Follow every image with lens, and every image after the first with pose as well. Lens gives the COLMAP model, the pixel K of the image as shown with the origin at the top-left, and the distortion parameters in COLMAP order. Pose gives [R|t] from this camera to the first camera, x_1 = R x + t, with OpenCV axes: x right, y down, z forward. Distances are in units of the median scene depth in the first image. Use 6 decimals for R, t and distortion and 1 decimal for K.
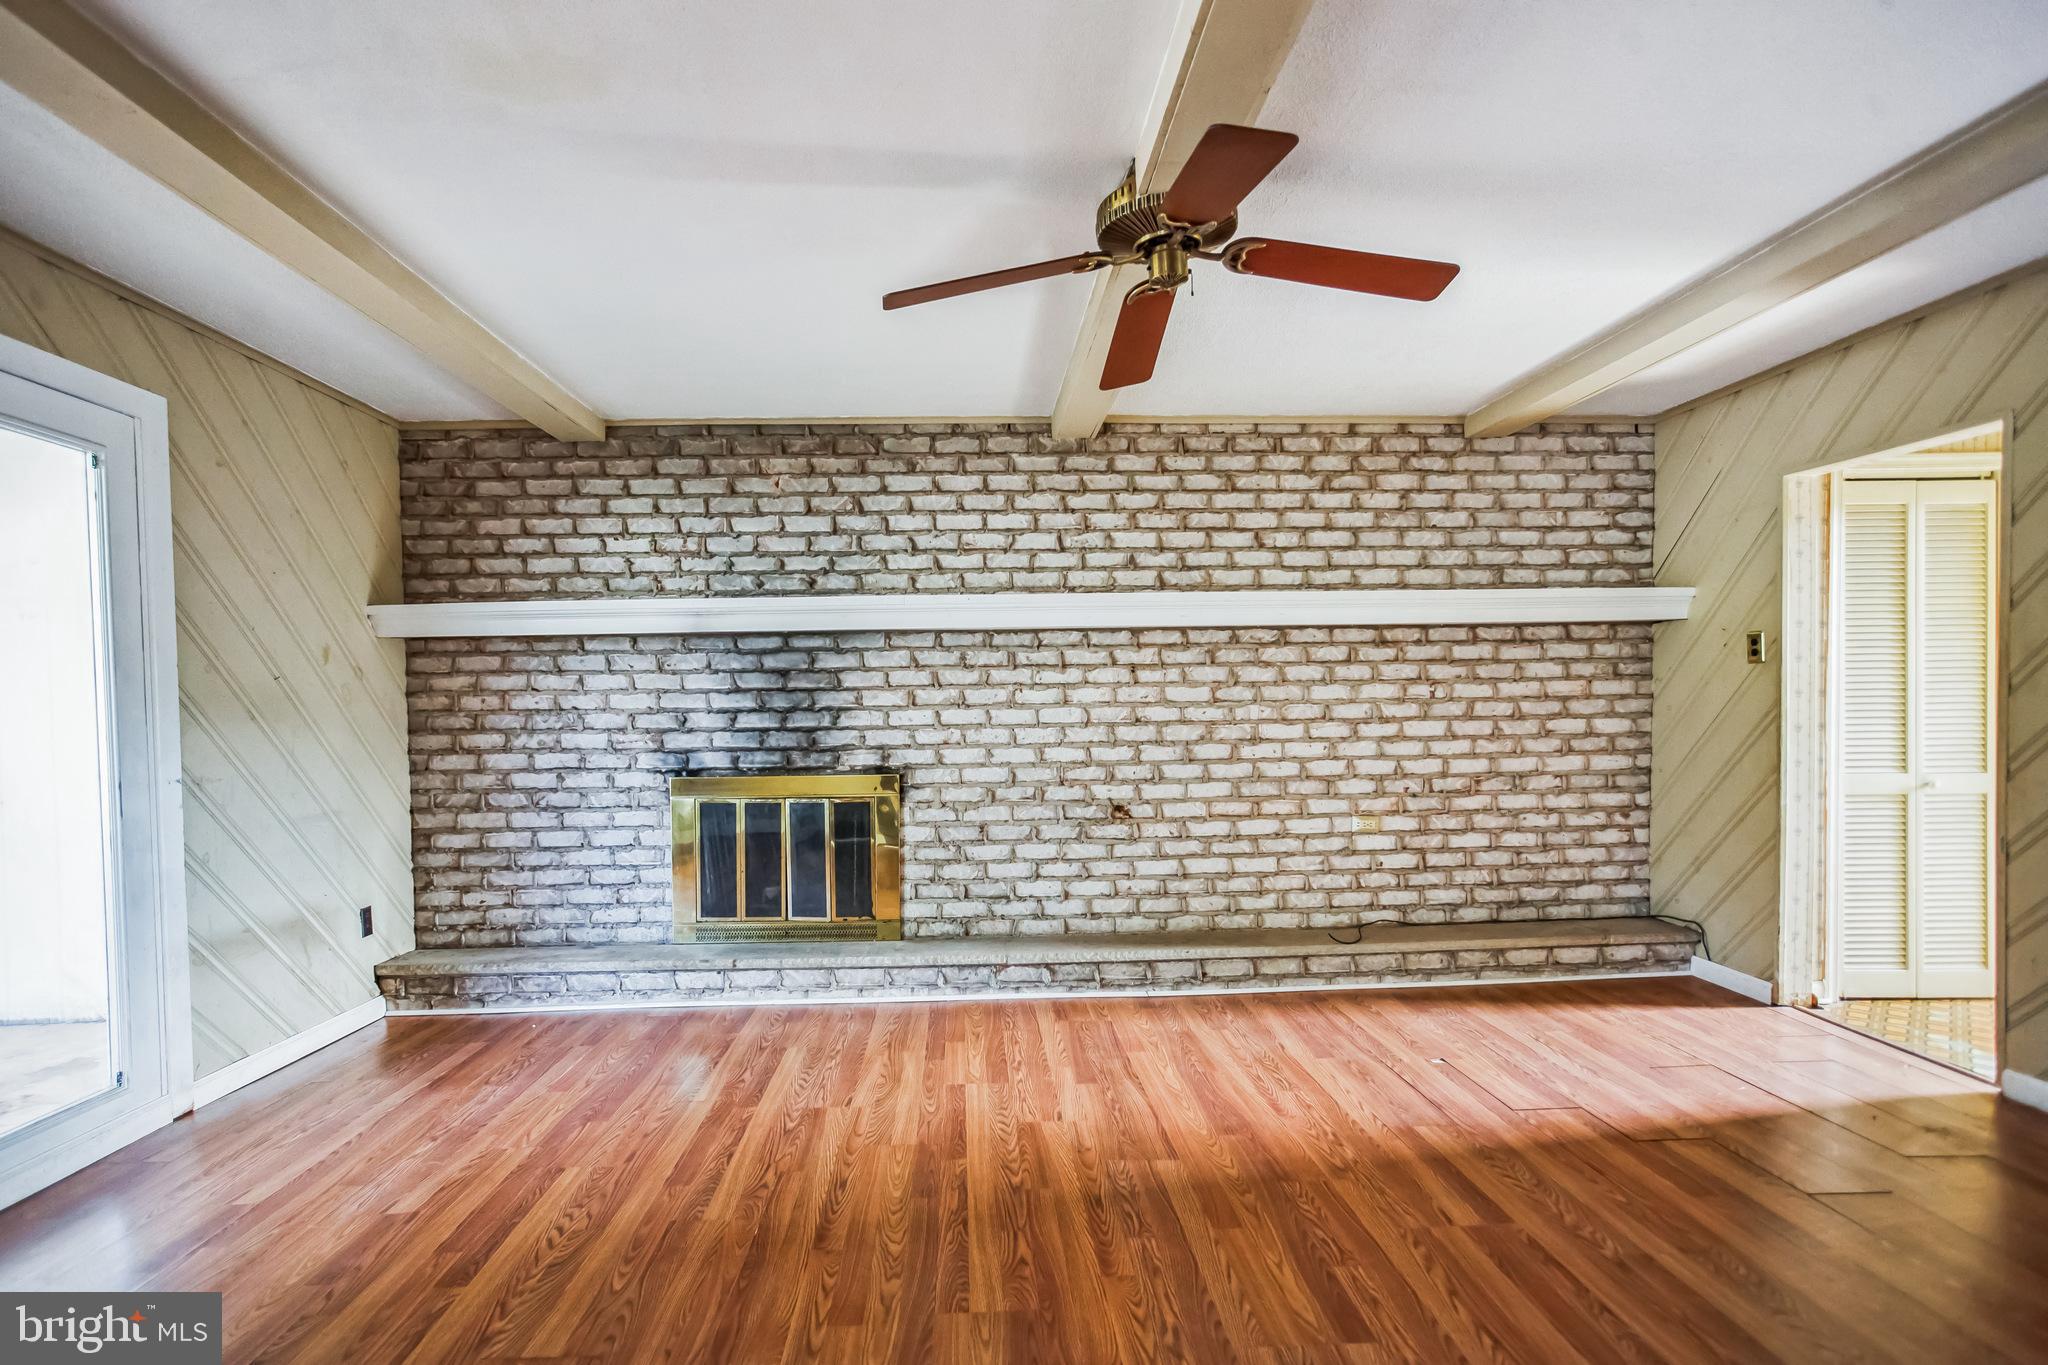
lens RADIAL K [[1024.8, 0, 1000.3], [0, 1024.8, 739.6], [0, 0, 1]] dist [-0.056665, 0.038256]
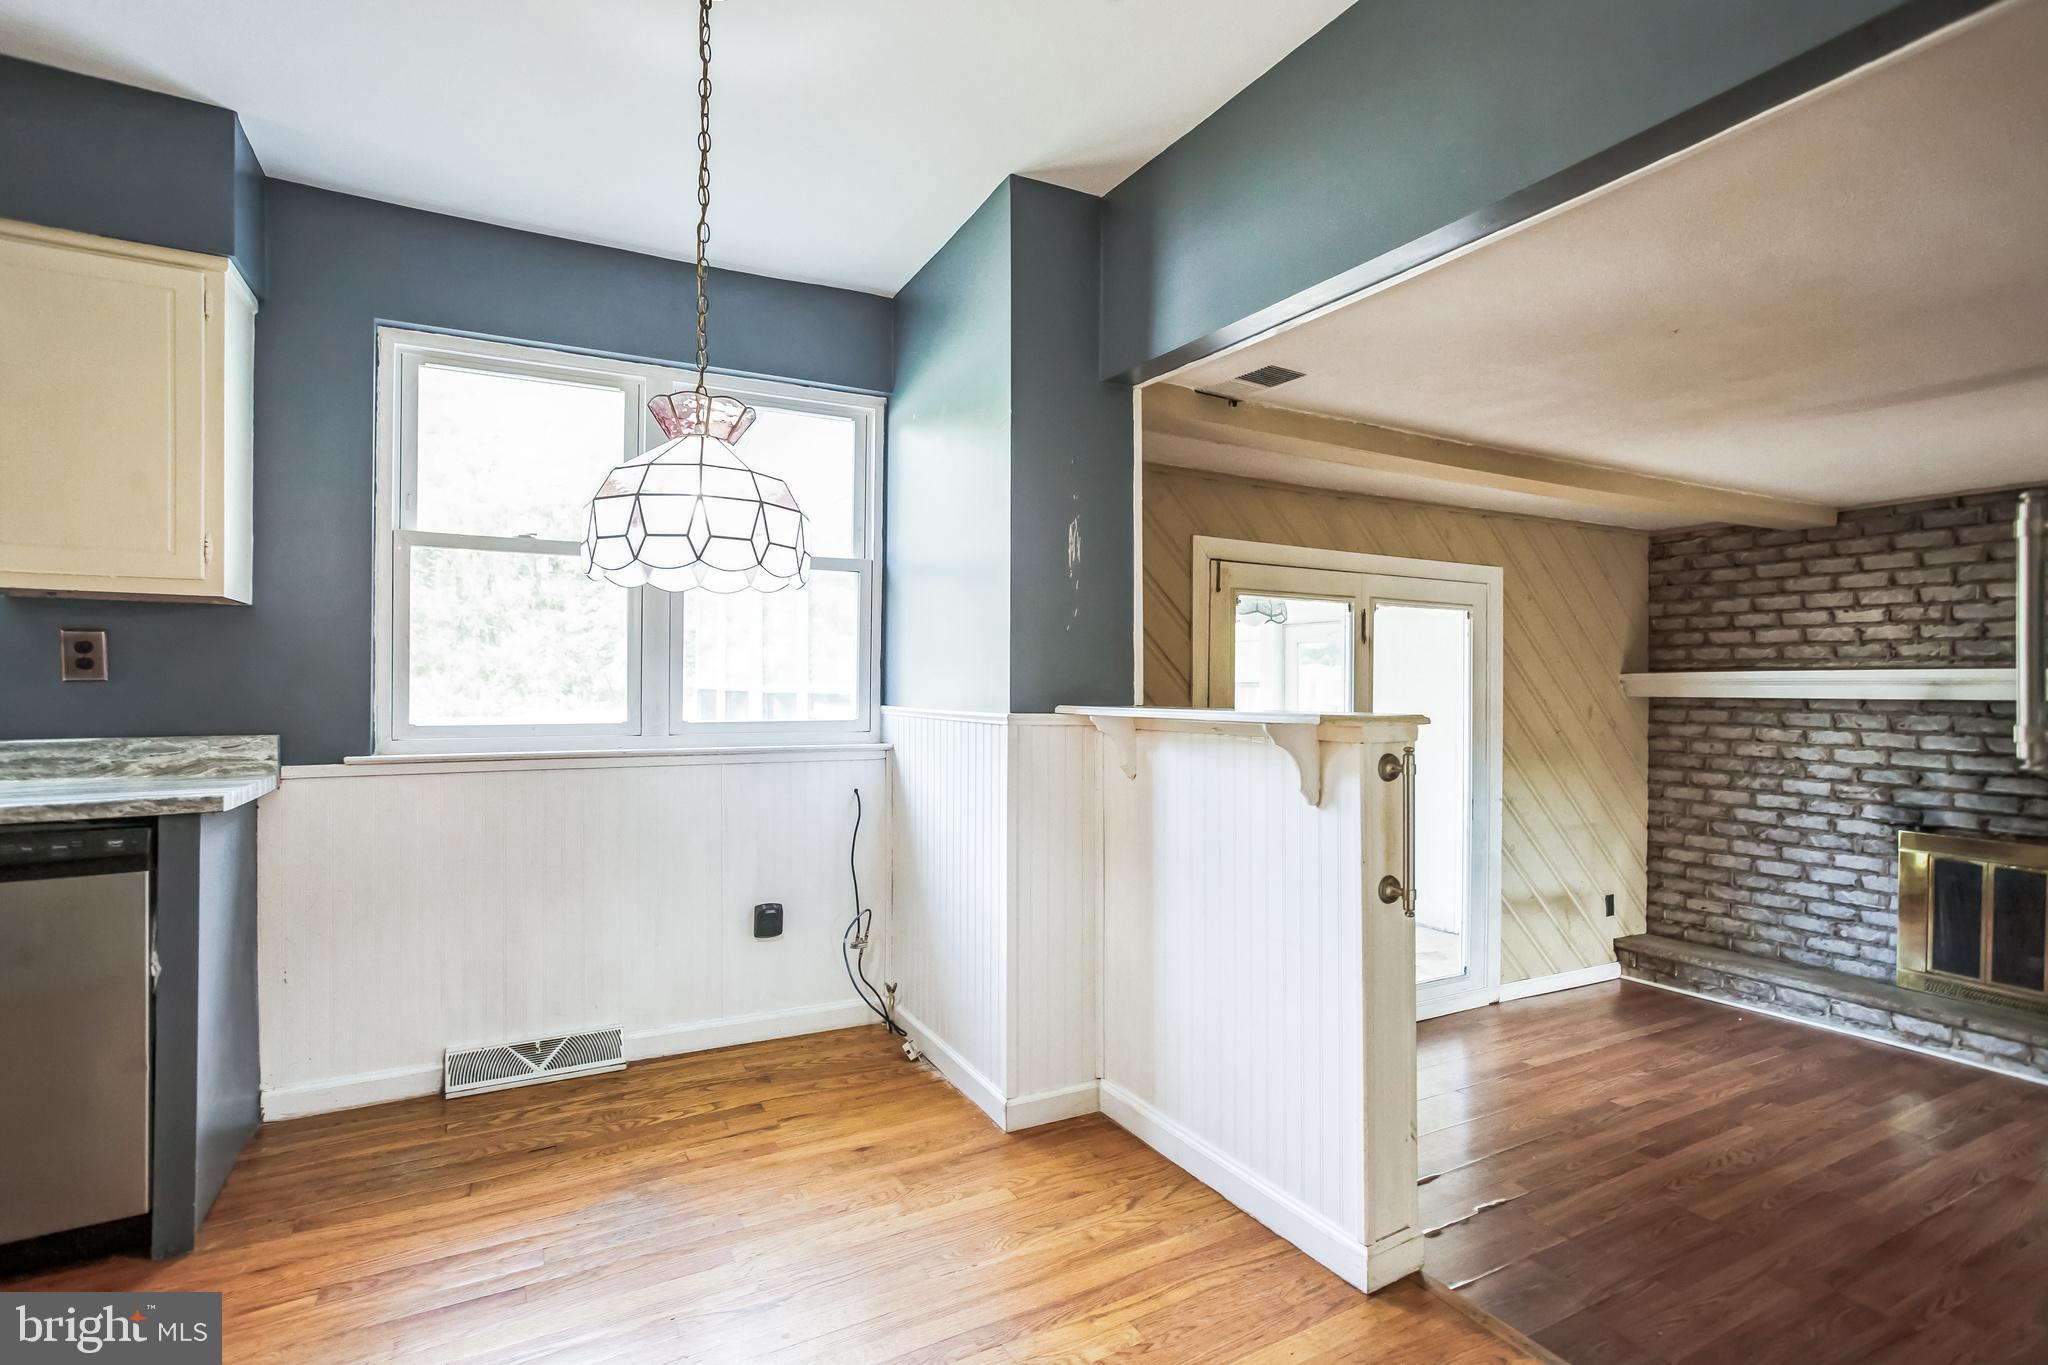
lens RADIAL K [[995.0, 0, 1013.5], [0, 995.0, 687.4], [0, 0, 1]] dist [-0.049080, 0.033590]
pose [[0.437381, 0.019457, -0.899066, 0.191270], [-0.039624, 0.999212, 0.002347, -0.078928], [0.898403, 0.034598, 0.437808, -0.295420]]
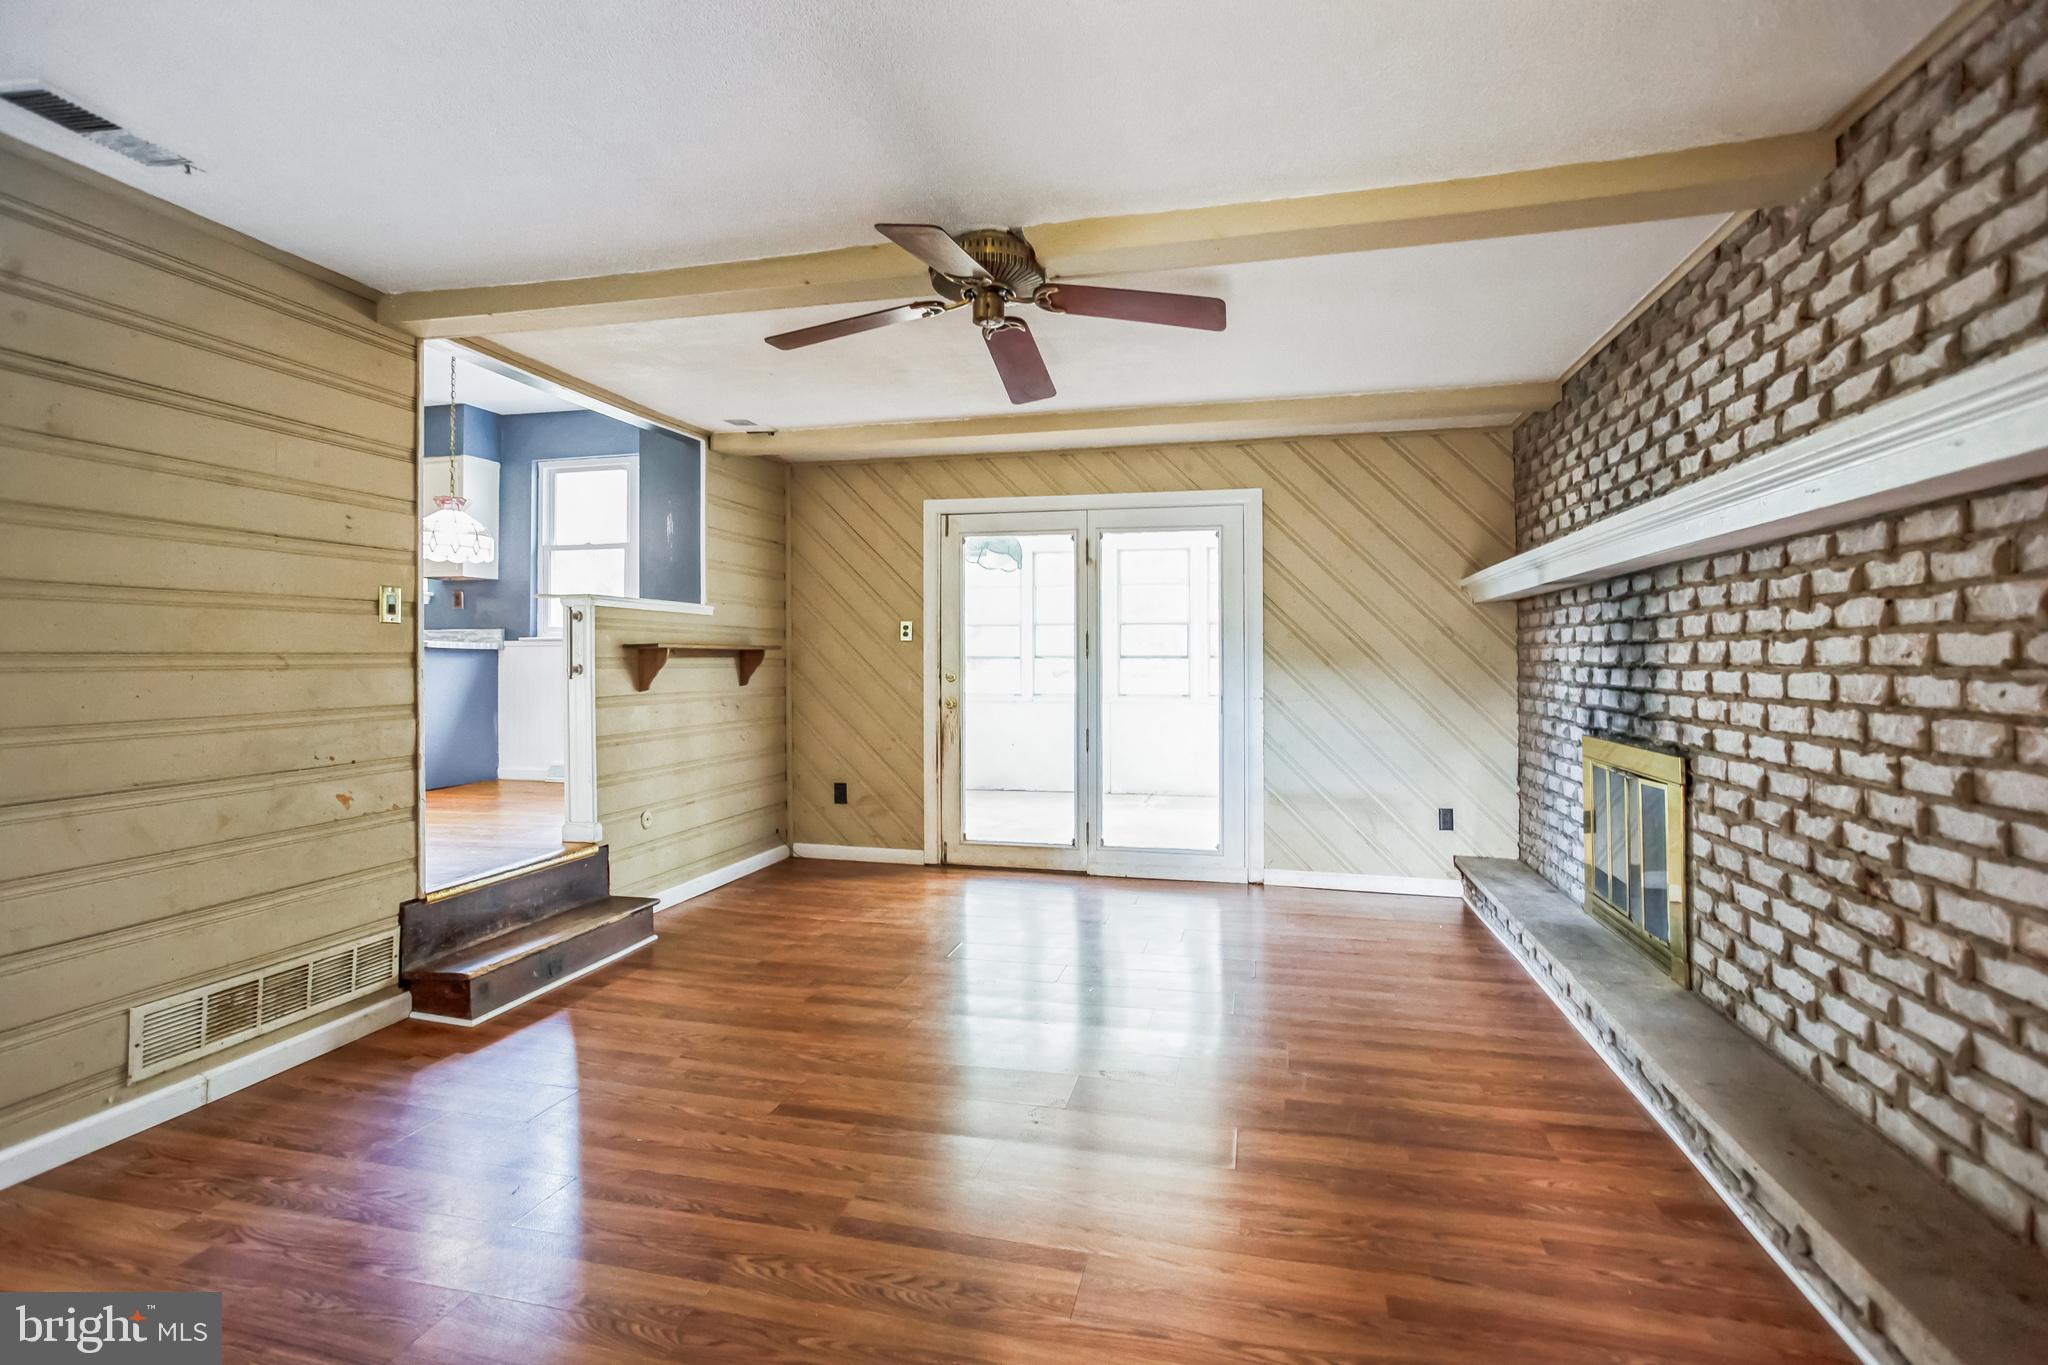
lens RADIAL K [[995.0, 0, 1013.5], [0, 995.0, 687.4], [0, 0, 1]] dist [-0.049080, 0.033590]
pose [[-0.279944, 0.040899, -0.959145, 0.721985], [-0.027595, 0.998336, 0.050624, -0.039652], [0.959620, 0.040639, -0.278350, 0.766010]]
